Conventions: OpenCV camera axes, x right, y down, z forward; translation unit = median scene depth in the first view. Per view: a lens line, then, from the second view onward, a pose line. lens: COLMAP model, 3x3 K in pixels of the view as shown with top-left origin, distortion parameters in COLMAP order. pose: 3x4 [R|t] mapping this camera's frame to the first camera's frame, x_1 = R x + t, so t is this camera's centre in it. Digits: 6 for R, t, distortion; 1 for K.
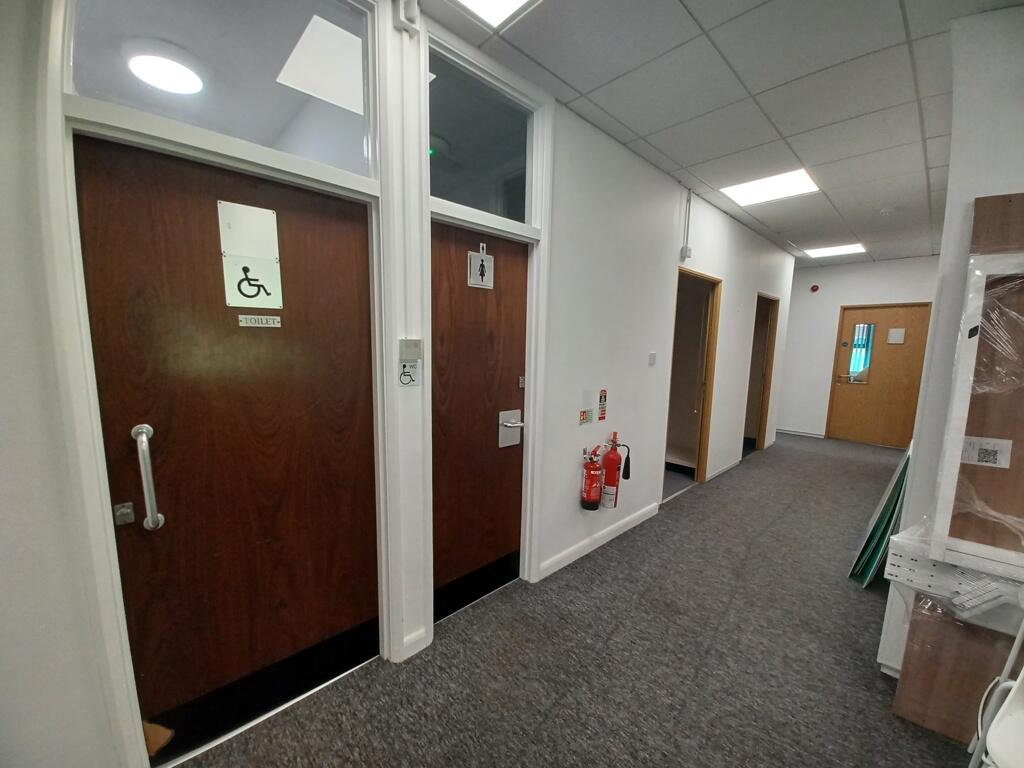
lens RADIAL K [[408.1, 0, 510.1], [0, 408.1, 401.9], [0, 0, 1]] dist [0.015437, -0.008272]
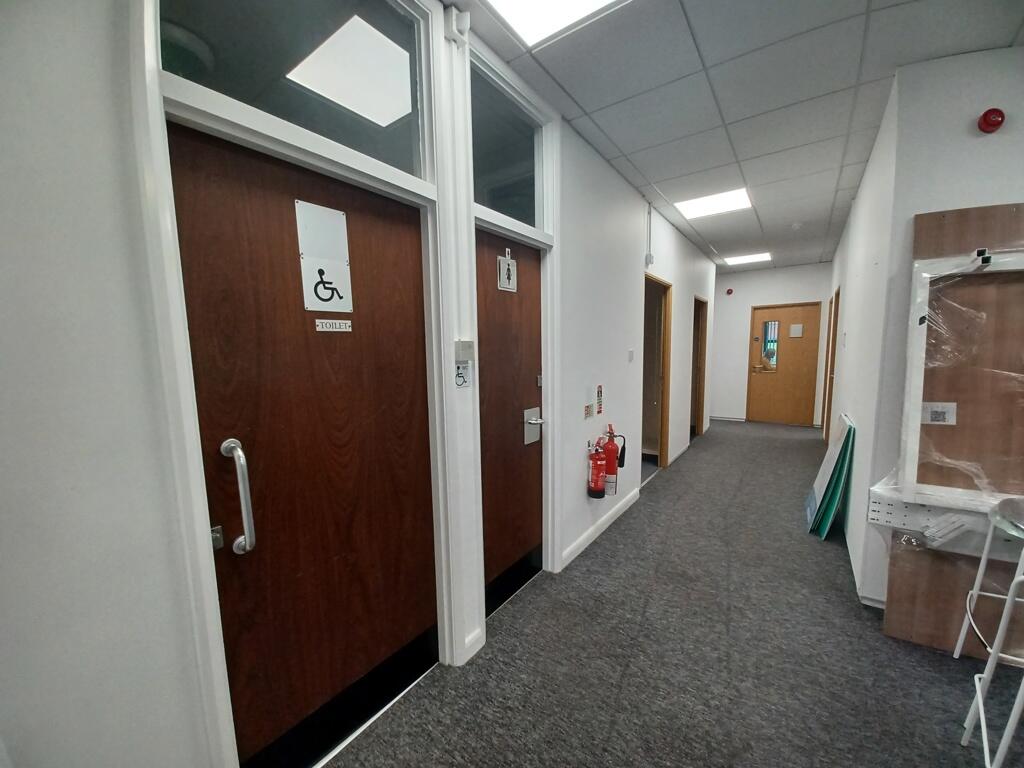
lens RADIAL K [[408.1, 0, 511.8], [0, 408.1, 400.3], [0, 0, 1]] dist [0.012128, -0.000135]
pose [[0.980829, -0.057836, 0.186089, -0.290772], [0.061233, 0.998045, -0.012555, 0.012613], [-0.184999, 0.023709, 0.982453, -0.015517]]
